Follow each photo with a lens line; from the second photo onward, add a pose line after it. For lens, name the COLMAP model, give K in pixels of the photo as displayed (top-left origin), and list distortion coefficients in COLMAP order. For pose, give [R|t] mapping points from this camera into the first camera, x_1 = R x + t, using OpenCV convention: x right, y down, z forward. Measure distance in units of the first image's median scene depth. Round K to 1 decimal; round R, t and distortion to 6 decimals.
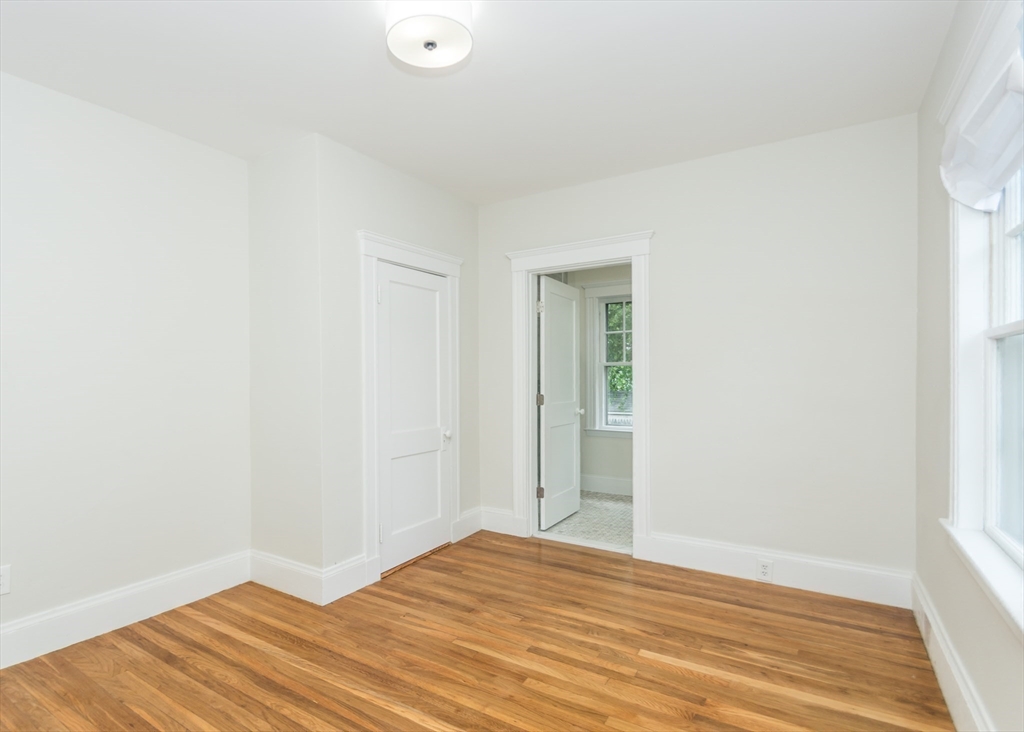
lens RADIAL K [[510.6, 0, 509.8], [0, 510.6, 370.8], [0, 0, 1]] dist [0.039115, -0.030305]
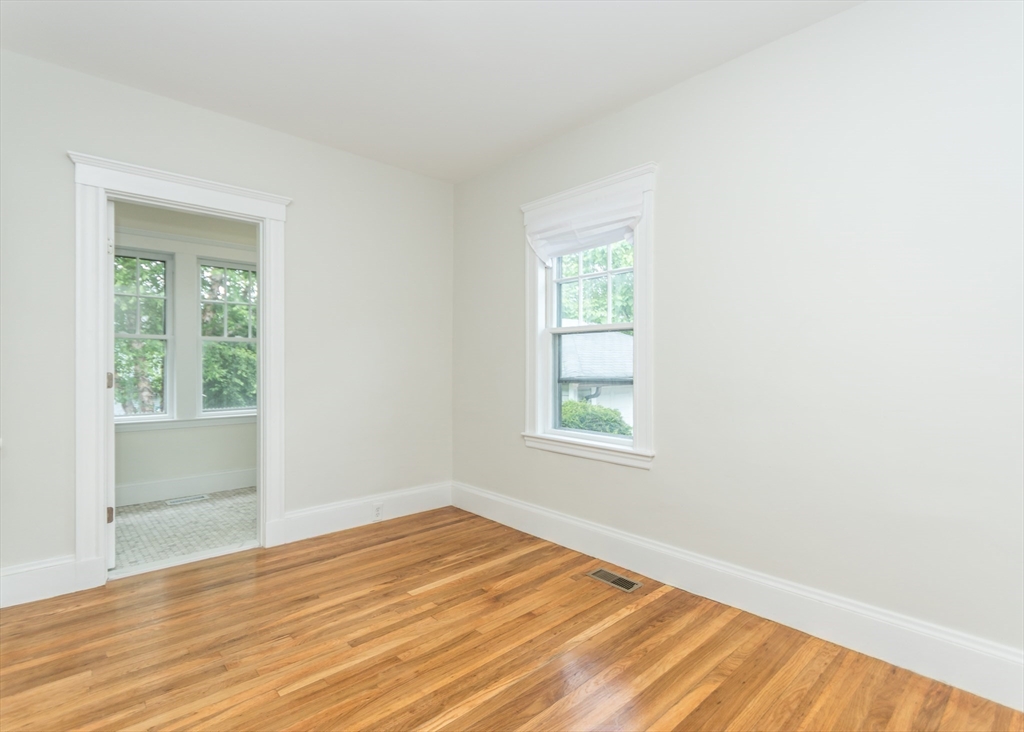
lens RADIAL K [[482.7, 0, 512.0], [0, 482.7, 366.0], [0, 0, 1]] dist [-0.001311, -0.000126]
pose [[0.283221, 0.004154, 0.959046, -0.602086], [-0.018125, 0.999835, 0.001022, 0.030218], [-0.958883, -0.017672, 0.283250, 0.415427]]
